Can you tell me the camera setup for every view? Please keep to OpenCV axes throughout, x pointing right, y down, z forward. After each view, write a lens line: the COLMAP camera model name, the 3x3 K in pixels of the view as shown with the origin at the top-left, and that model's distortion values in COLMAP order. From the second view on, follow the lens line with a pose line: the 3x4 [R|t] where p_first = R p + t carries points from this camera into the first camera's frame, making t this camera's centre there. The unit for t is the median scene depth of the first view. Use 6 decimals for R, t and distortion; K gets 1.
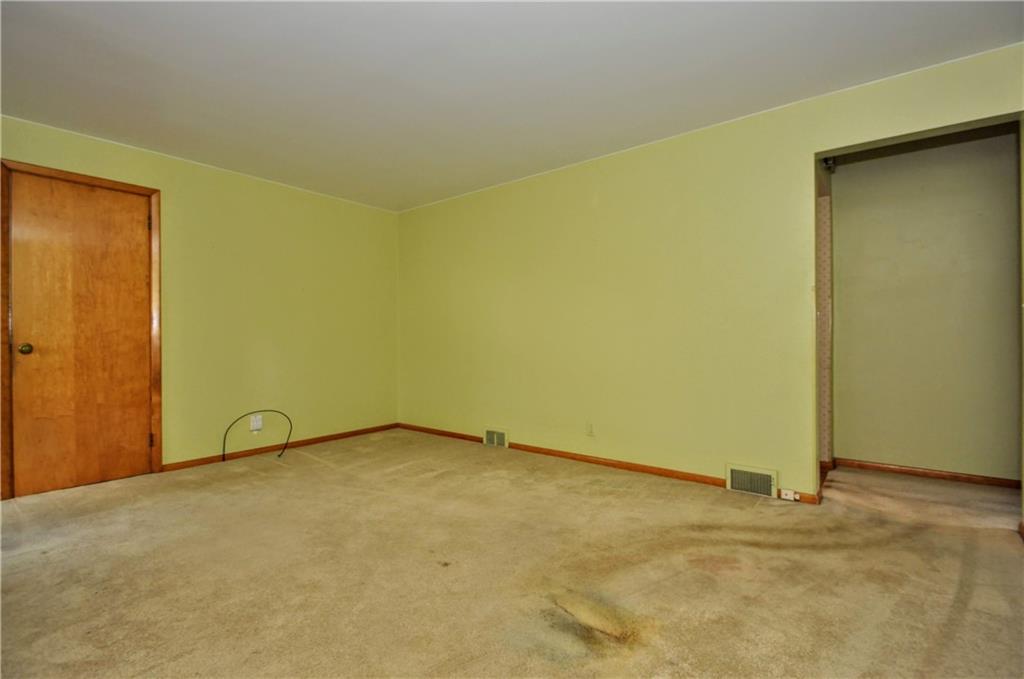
lens RADIAL K [[462.3, 0, 518.7], [0, 462.3, 336.7], [0, 0, 1]] dist [0.019710, -0.017052]
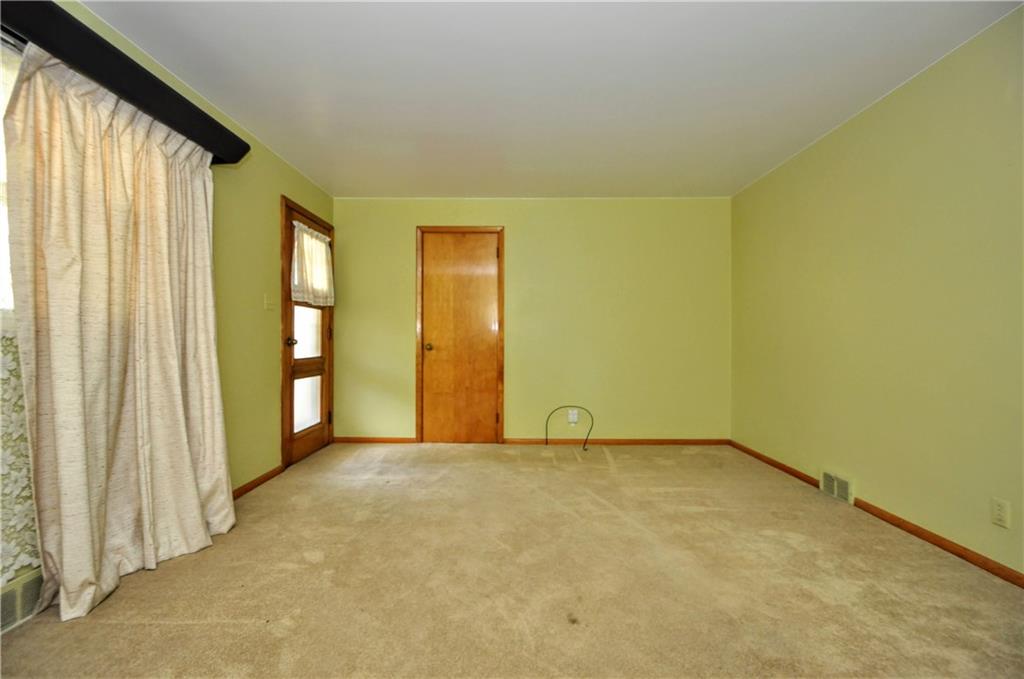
lens RADIAL K [[447.8, 0, 508.2], [0, 447.8, 341.6], [0, 0, 1]] dist [0.012515, -0.014788]
pose [[0.613956, 0.008116, -0.789298, 0.238539], [-0.002944, 0.999964, 0.007993, -0.004236], [0.789335, -0.002584, 0.613958, 0.258751]]
